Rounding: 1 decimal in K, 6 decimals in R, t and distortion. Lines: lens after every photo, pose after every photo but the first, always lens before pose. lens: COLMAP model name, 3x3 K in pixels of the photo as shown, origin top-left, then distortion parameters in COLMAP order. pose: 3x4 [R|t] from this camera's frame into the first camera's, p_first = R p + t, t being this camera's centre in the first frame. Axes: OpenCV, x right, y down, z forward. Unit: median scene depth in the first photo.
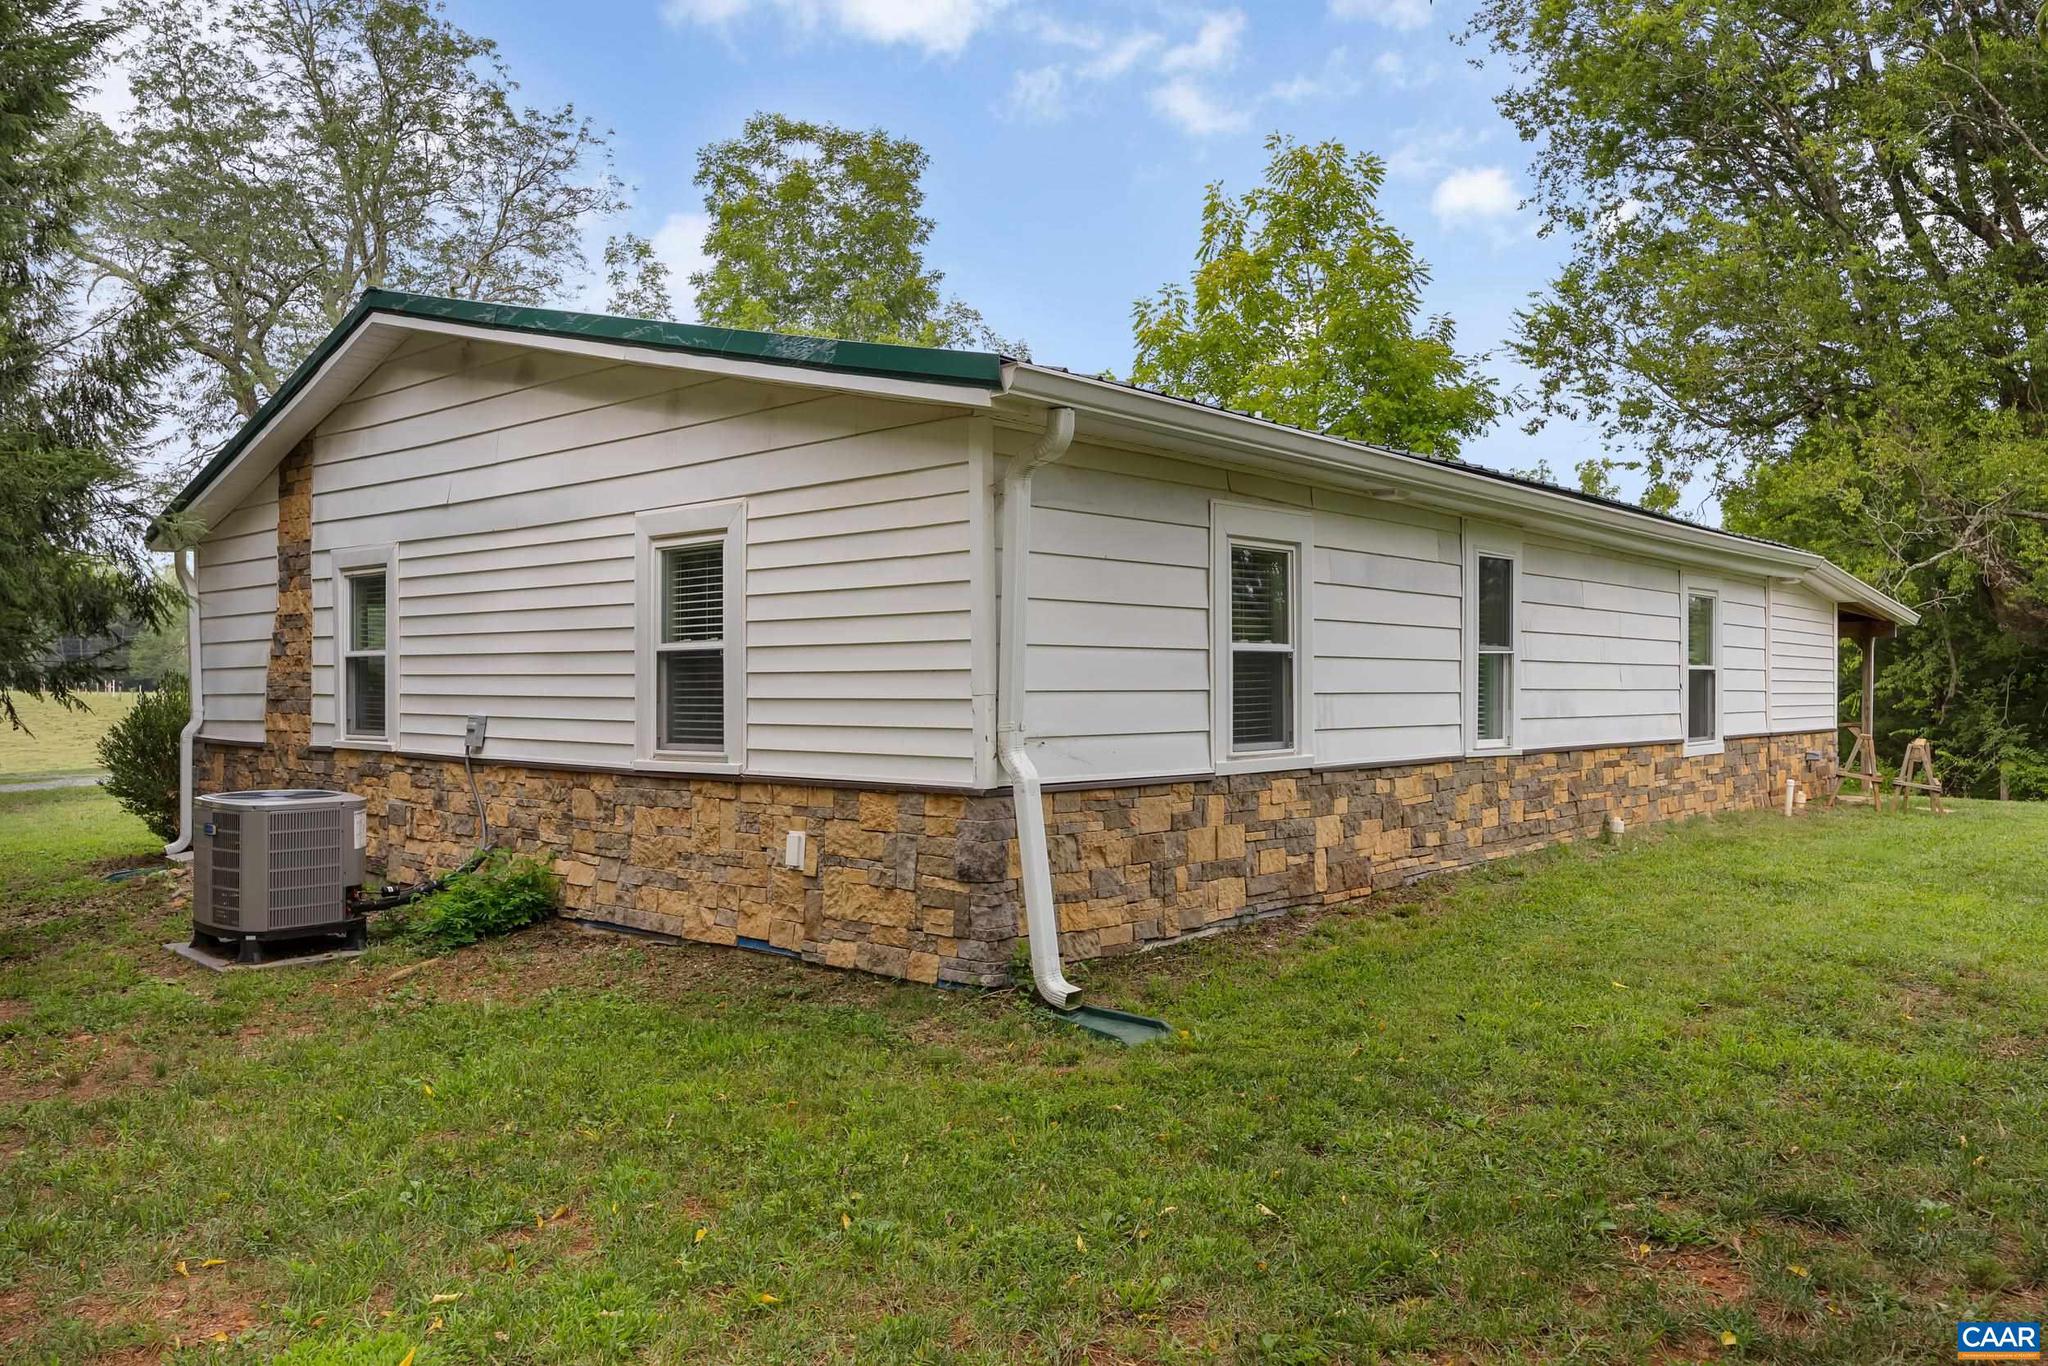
lens RADIAL K [[1584.3, 0, 1024.8], [0, 1584.3, 683.4], [0, 0, 1]] dist [-0.010097, -0.001904]
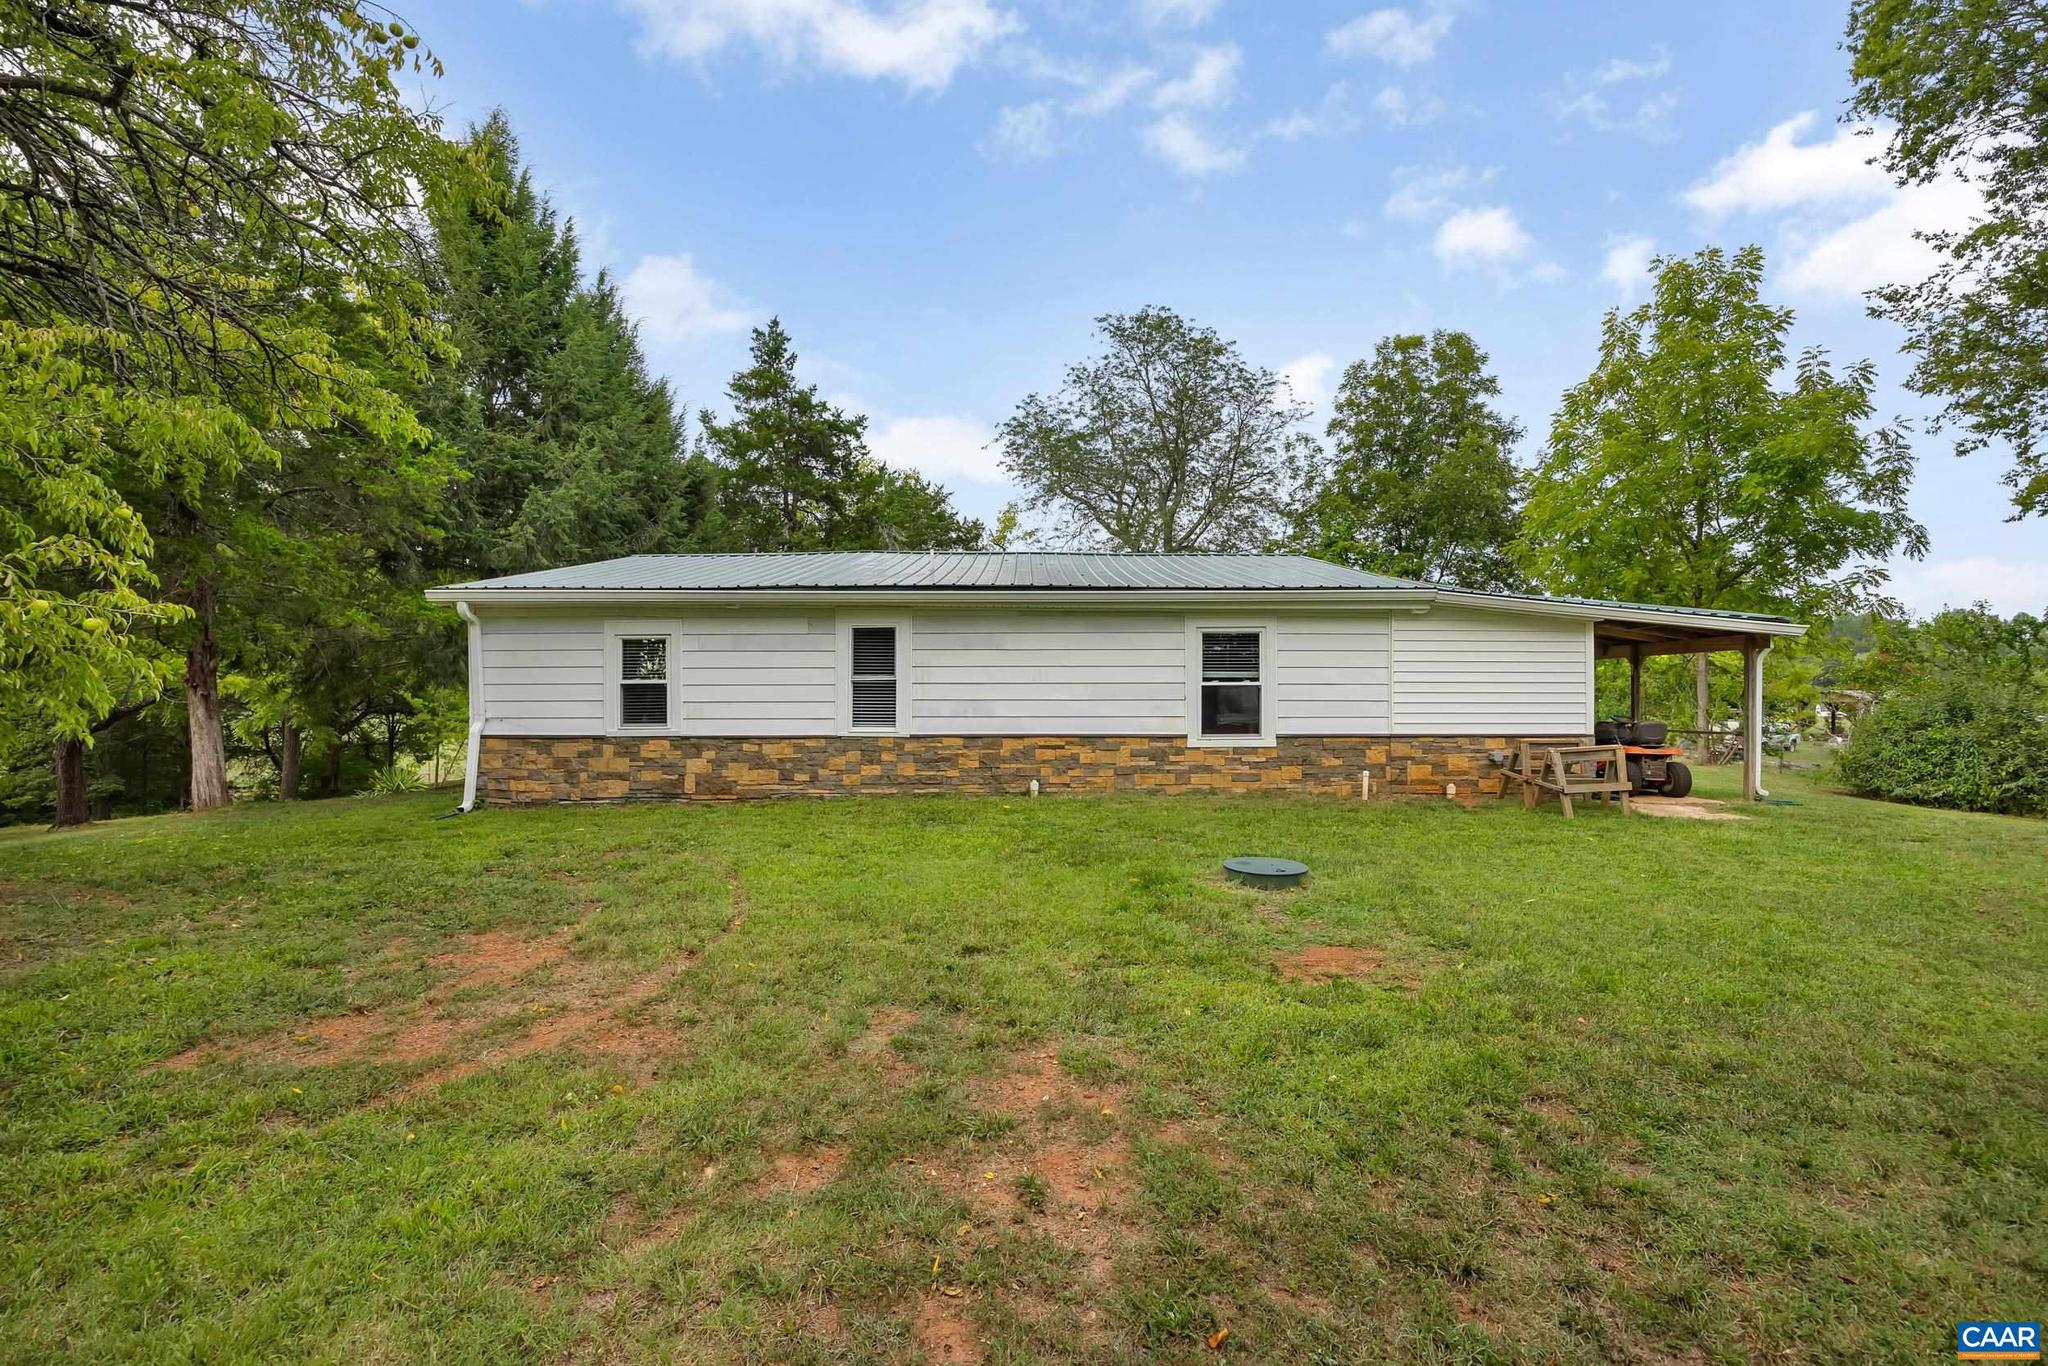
lens RADIAL K [[931.1, 0, 1026.7], [0, 931.1, 691.9], [0, 0, 1]] dist [-0.017117, -0.000282]
pose [[0.655159, -0.002964, -0.755485, 1.314279], [0.003644, 0.999993, -0.000763, -0.004214], [0.755482, -0.002253, 0.655165, 0.466252]]
